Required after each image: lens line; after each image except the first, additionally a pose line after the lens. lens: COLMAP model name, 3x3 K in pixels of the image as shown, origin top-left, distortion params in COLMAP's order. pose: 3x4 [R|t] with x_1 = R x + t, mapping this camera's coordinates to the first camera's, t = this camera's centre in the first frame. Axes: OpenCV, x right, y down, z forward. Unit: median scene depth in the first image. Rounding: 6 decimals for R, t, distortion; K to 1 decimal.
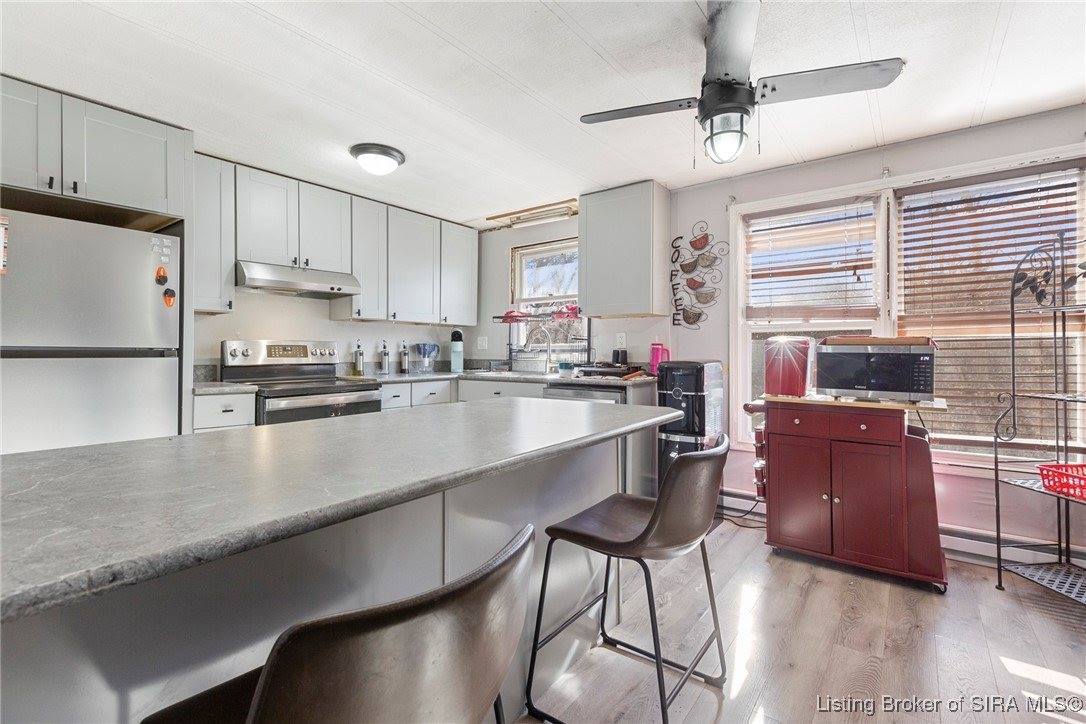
lens RADIAL K [[490.6, 0, 536.7], [0, 490.6, 350.7], [0, 0, 1]] dist [-0.001103, 0.001233]
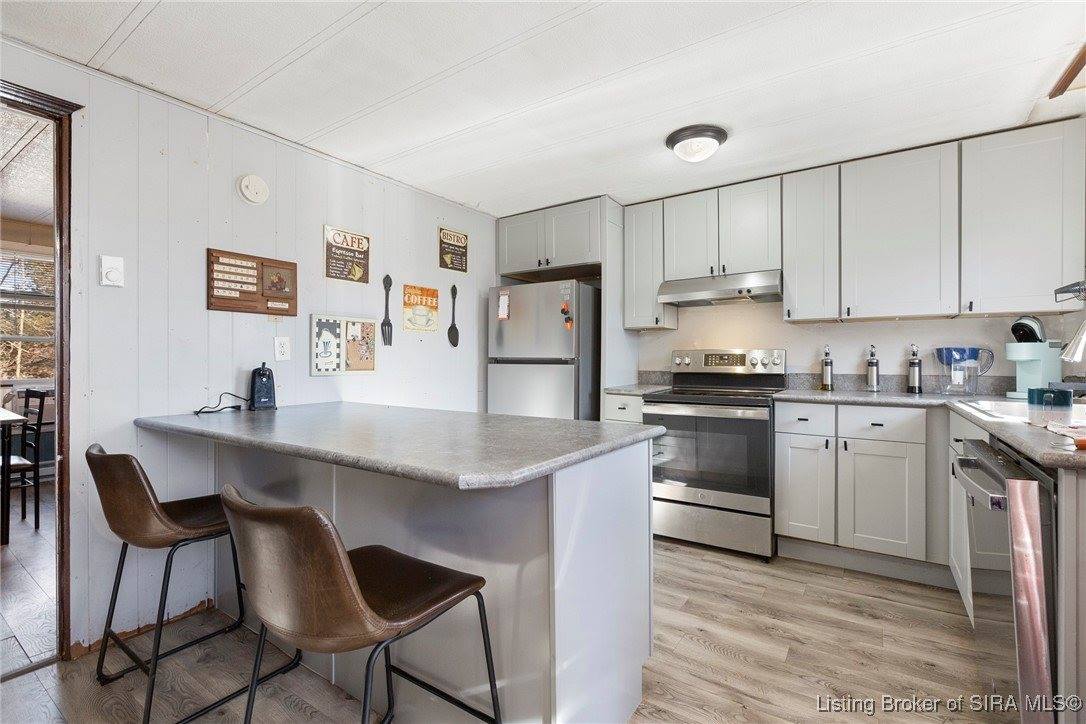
lens RADIAL K [[490.6, 0, 537.9], [0, 490.6, 361.5], [0, 0, 1]] dist [-0.001103, 0.001233]
pose [[0.050835, 0.002855, -0.998703, 0.406734], [0.002687, 0.999992, 0.002996, -0.000434], [0.998703, -0.002836, 0.050827, 0.492636]]
